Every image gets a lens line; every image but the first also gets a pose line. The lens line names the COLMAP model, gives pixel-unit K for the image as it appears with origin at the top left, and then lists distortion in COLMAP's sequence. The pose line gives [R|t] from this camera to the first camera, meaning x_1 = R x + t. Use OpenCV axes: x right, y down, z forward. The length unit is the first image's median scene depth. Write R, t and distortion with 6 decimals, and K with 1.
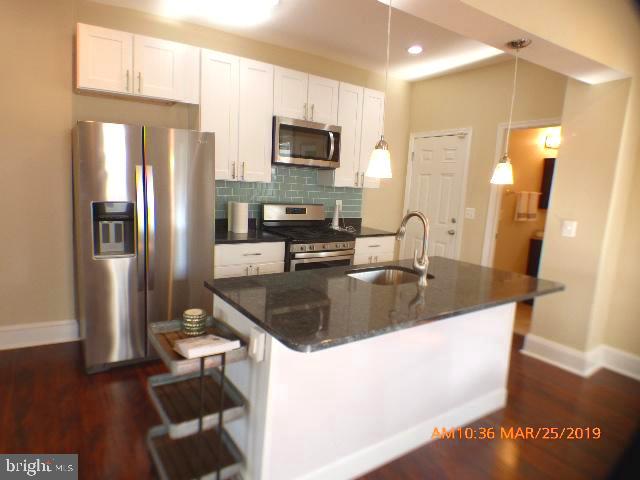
lens RADIAL K [[376.0, 0, 320.0], [0, 376.0, 240.0], [0, 0, 1]] dist [0.007142, 0.000677]
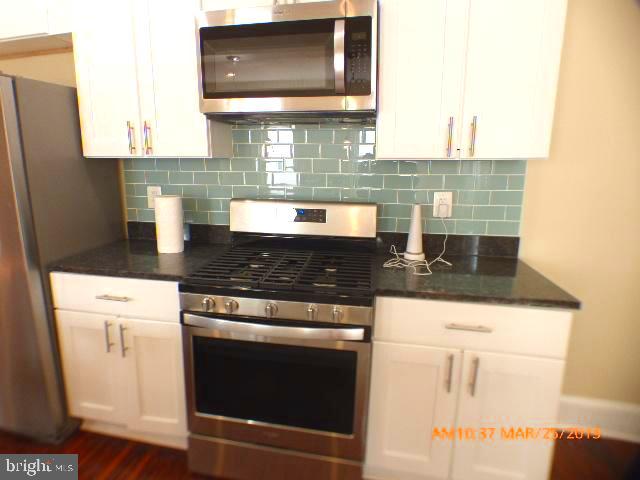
lens RADIAL K [[376.1, 0, 312.0], [0, 376.1, 237.0], [0, 0, 1]] dist [-0.026186, 0.000309]
pose [[0.677006, 0.091666, -0.730247, 0.339894], [-0.080120, 0.995496, 0.050683, -0.085359], [0.731604, 0.024194, 0.681300, 0.783091]]
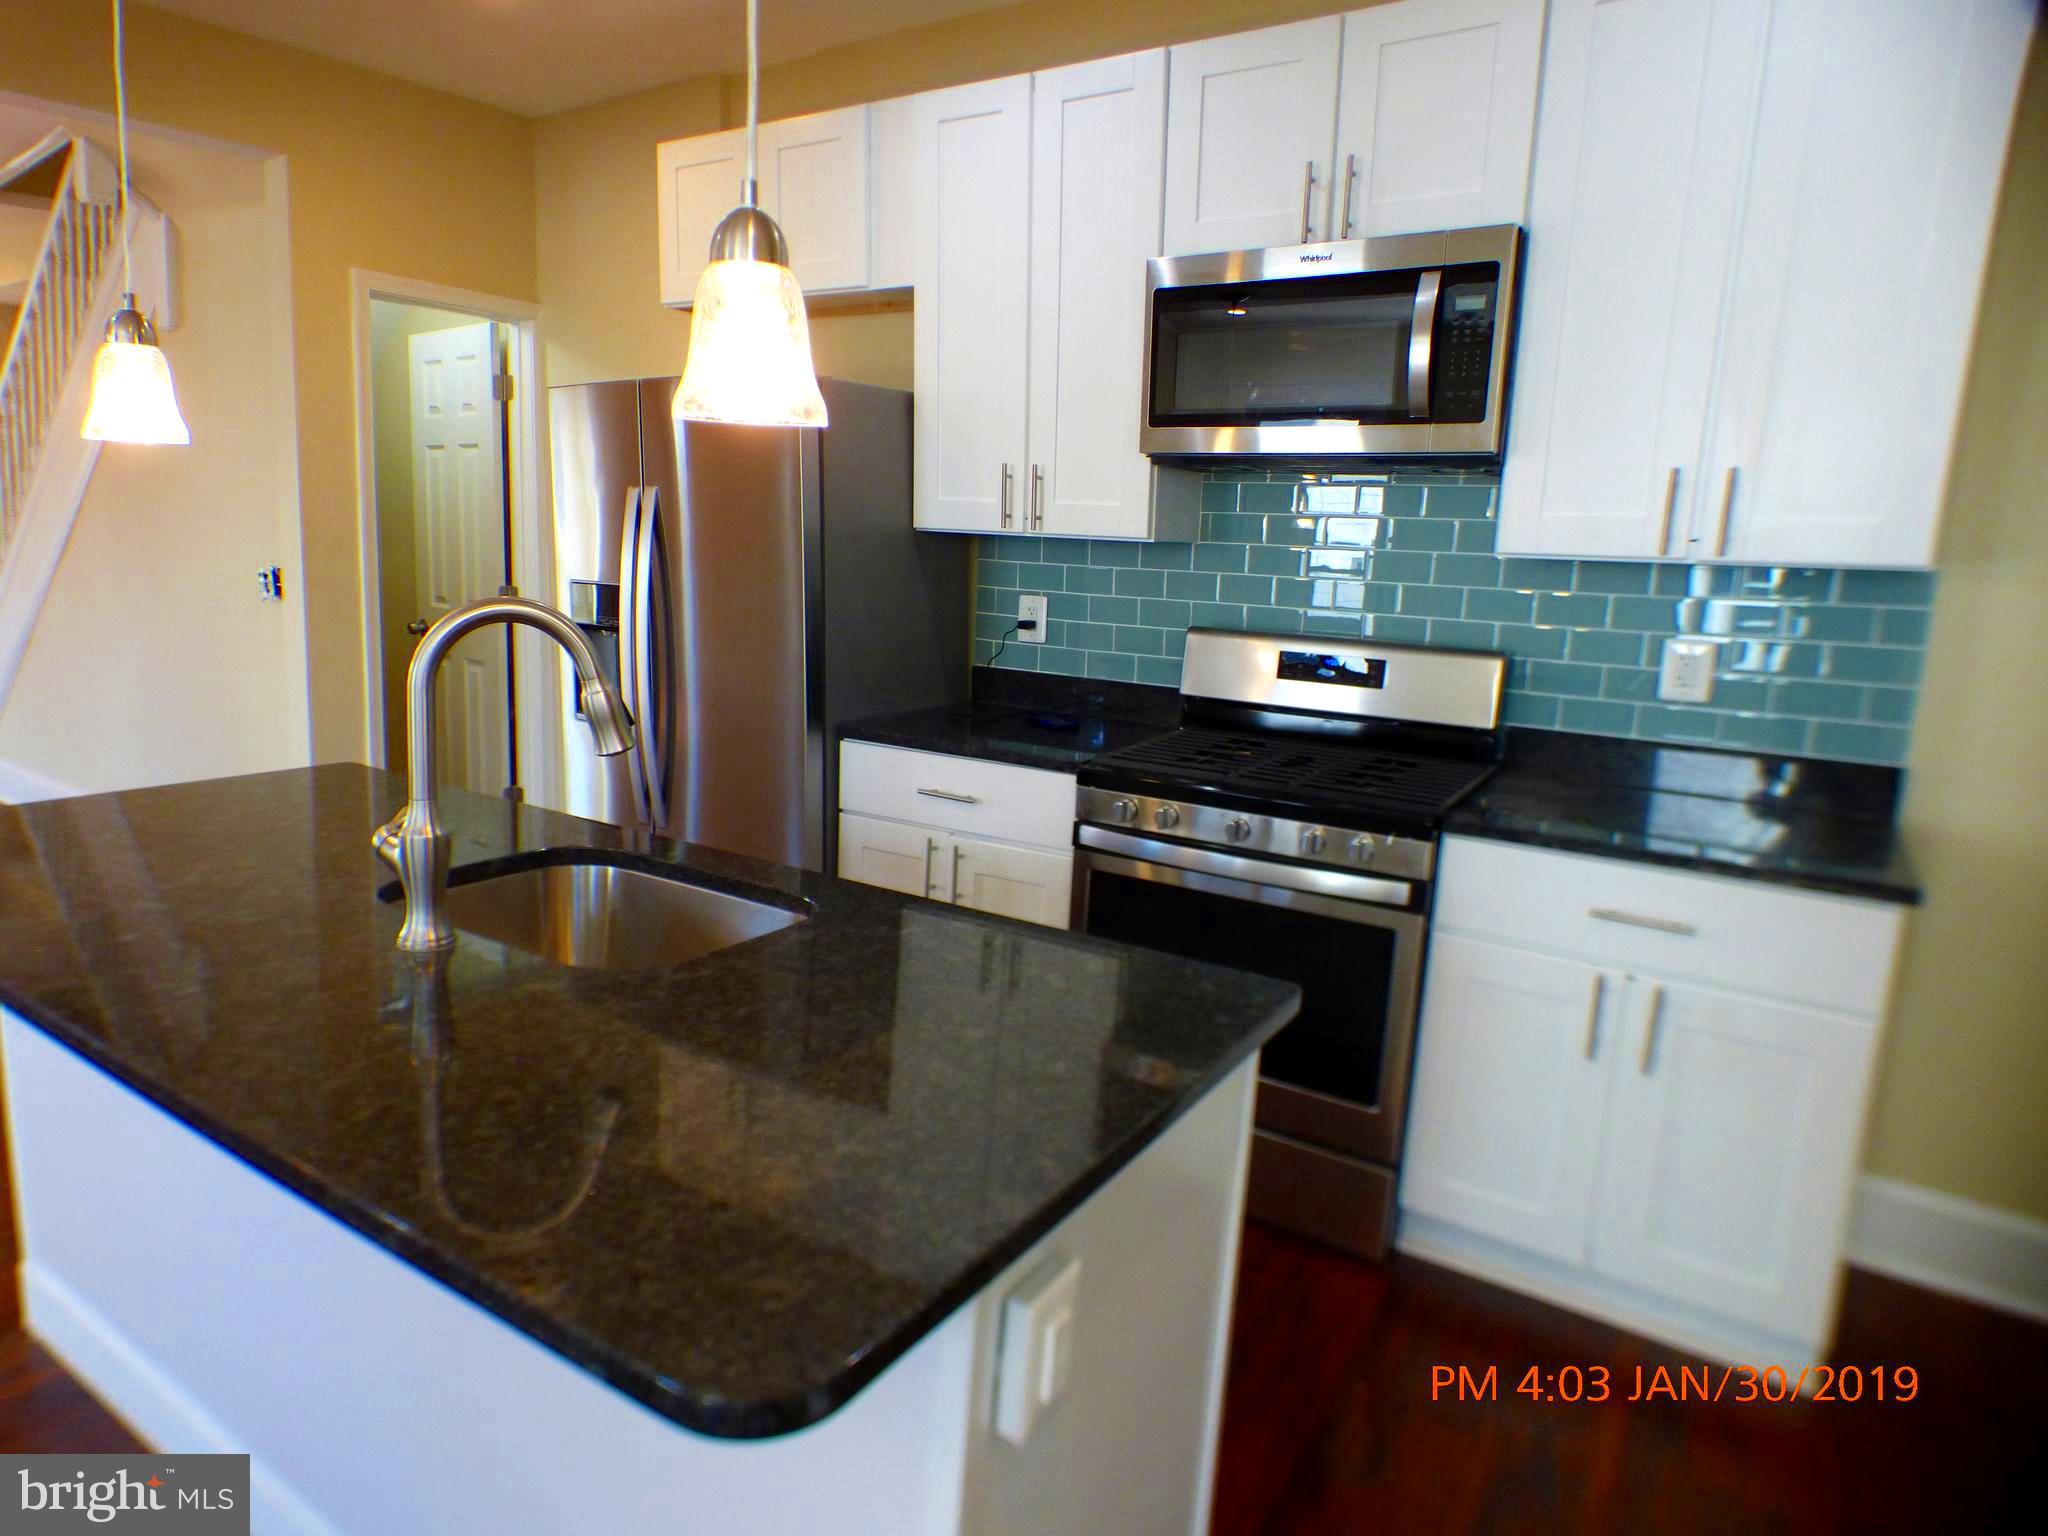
lens RADIAL K [[1209.5, 0, 1024.0], [0, 1209.5, 768.0], [0, 0, 1]] dist [-0.007479, -0.000908]
pose [[0.364618, 0.130123, -0.922020, 0.599161], [-0.159481, 0.984283, 0.075843, -0.053222], [0.917398, 0.119392, 0.379640, 0.658393]]
